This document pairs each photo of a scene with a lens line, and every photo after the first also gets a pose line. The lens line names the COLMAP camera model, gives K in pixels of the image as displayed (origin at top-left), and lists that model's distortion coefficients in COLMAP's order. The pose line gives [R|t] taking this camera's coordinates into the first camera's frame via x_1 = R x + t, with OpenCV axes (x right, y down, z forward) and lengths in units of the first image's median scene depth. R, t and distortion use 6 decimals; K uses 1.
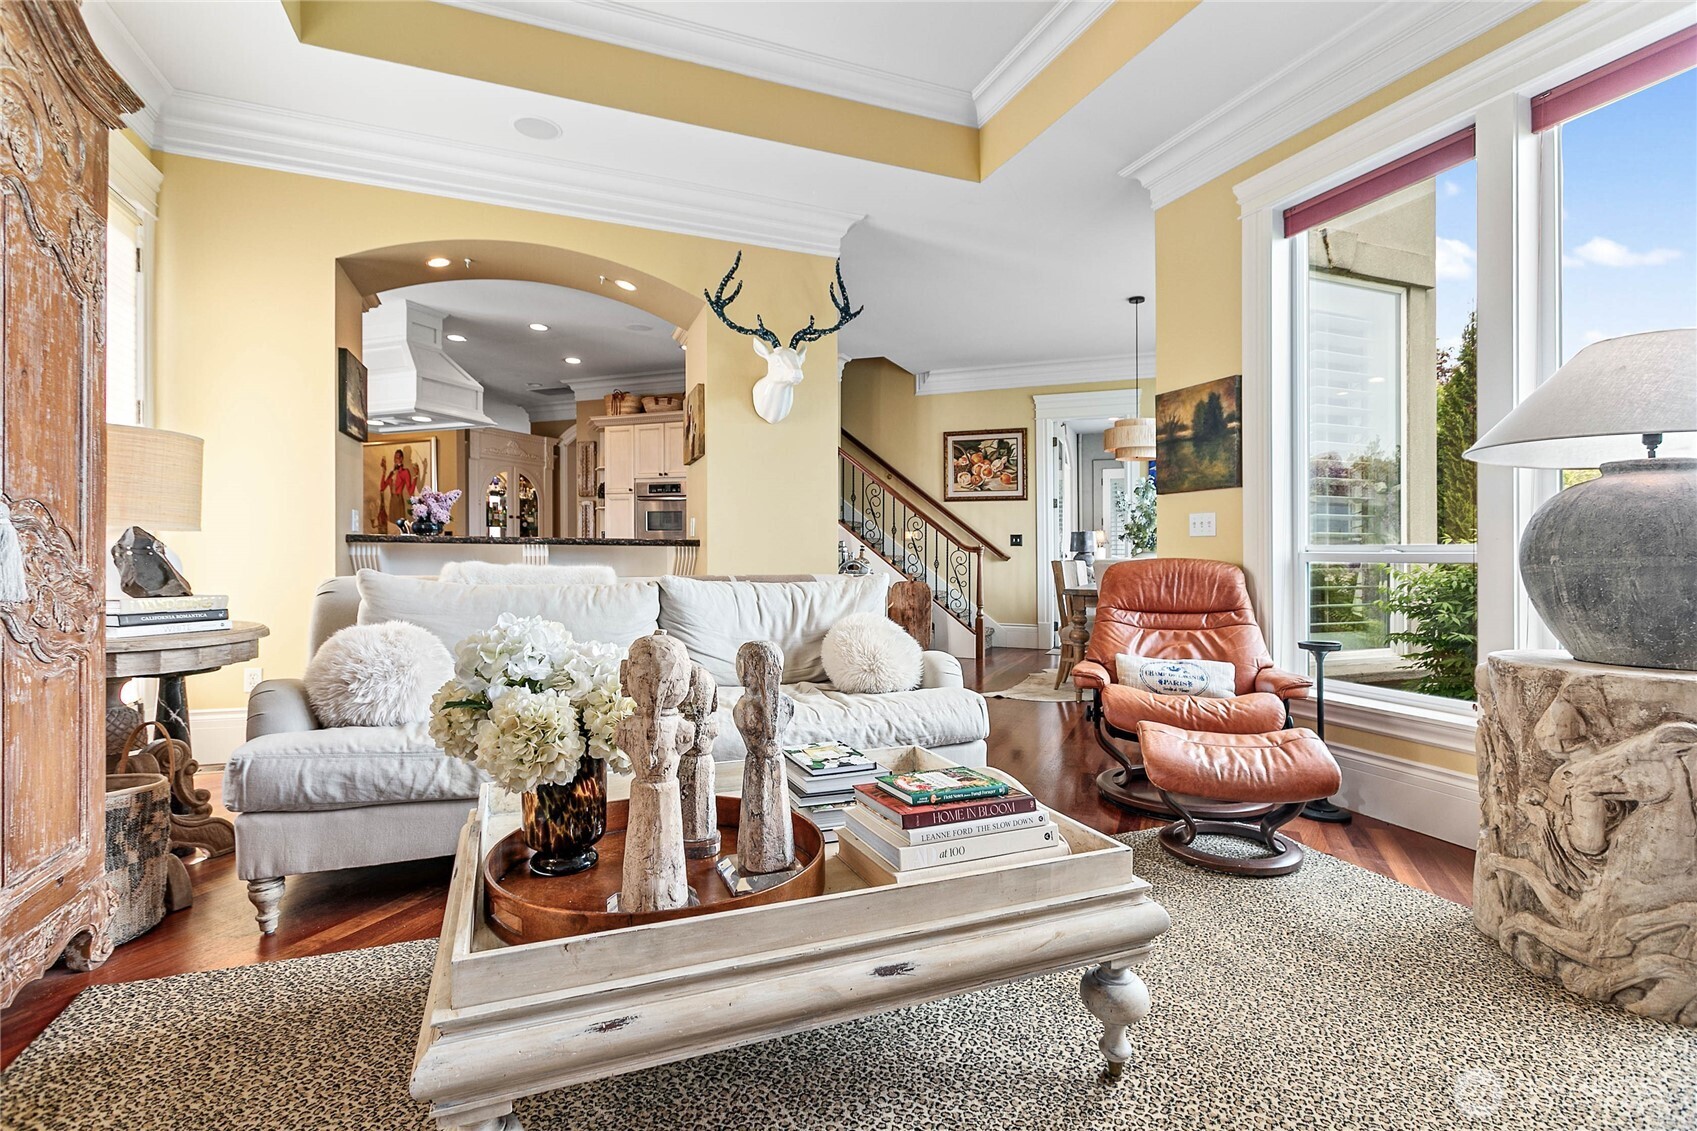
lens RADIAL K [[806.6, 0, 849.0], [0, 806.6, 554.9], [0, 0, 1]] dist [0.007545, 0.001404]
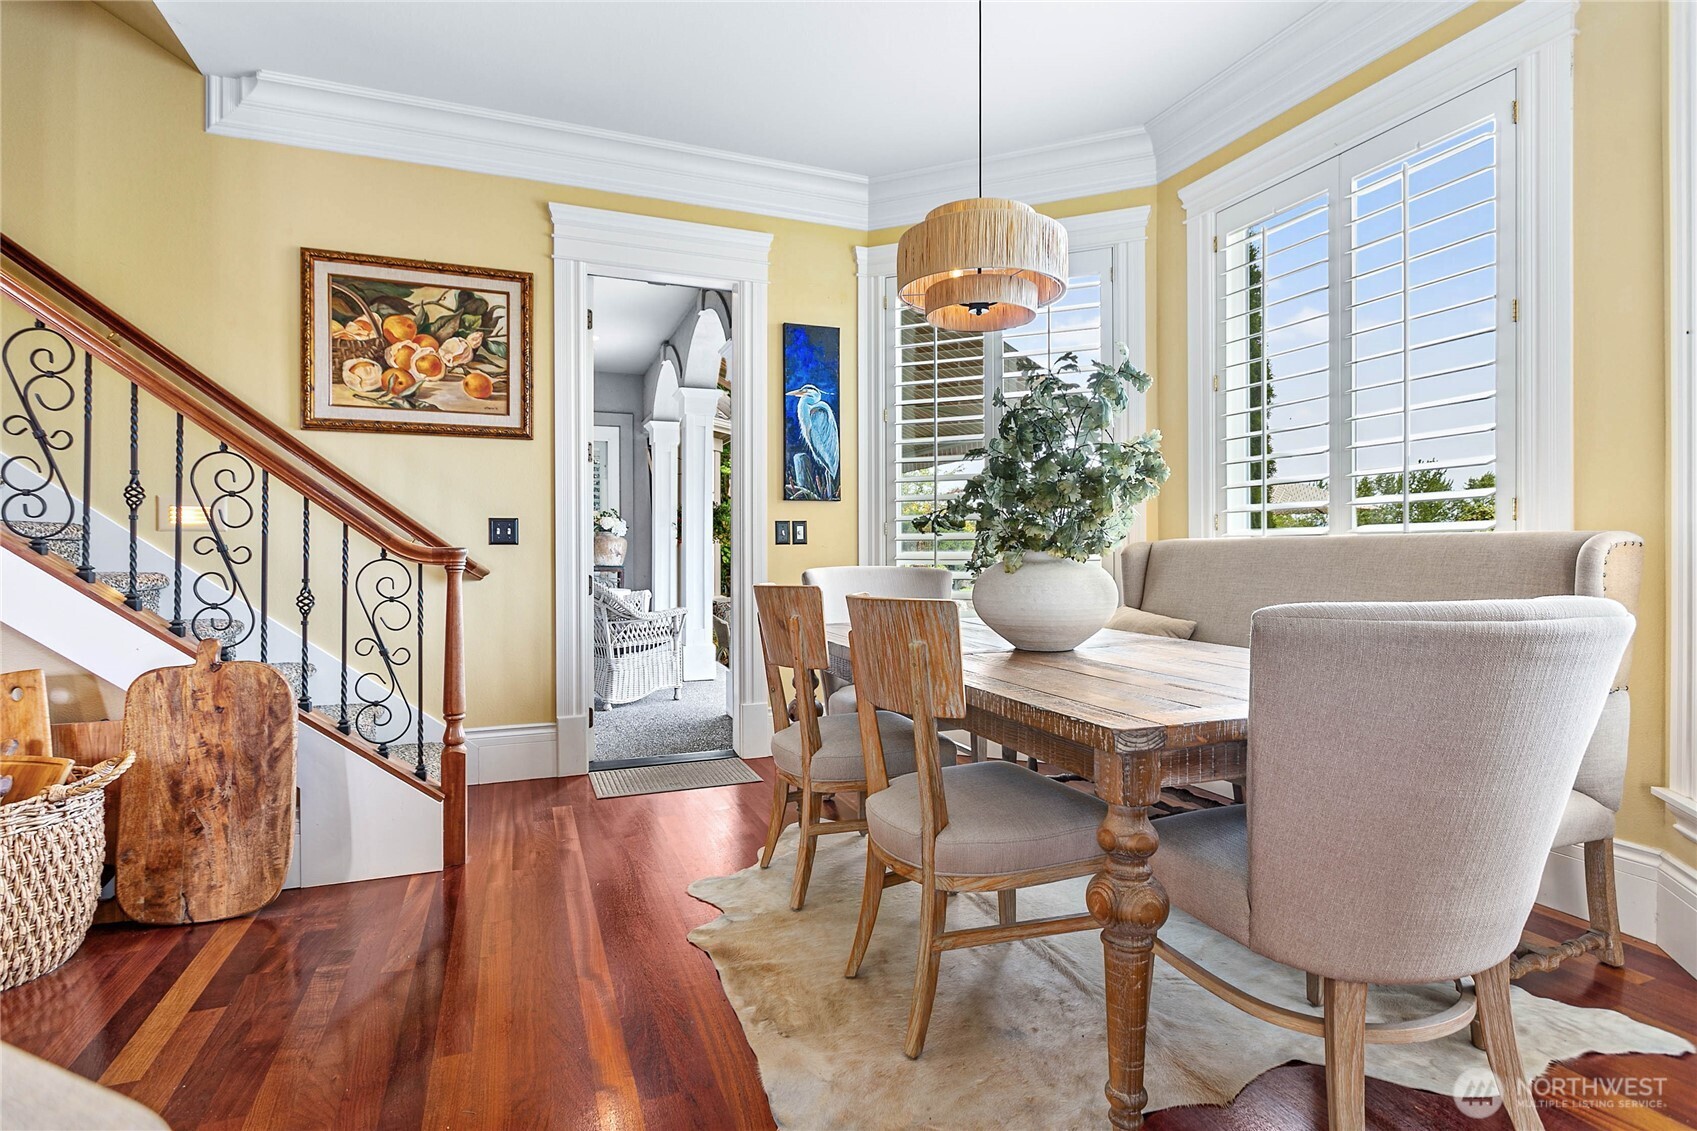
lens RADIAL K [[883.5, 0, 877.4], [0, 883.5, 540.0], [0, 0, 1]] dist [0.001857, 0.001009]
pose [[0.720789, 0.002073, 0.693151, 0.024482], [0.006347, 0.999934, -0.009591, -0.007751], [-0.693125, 0.011313, 0.720729, 0.522201]]
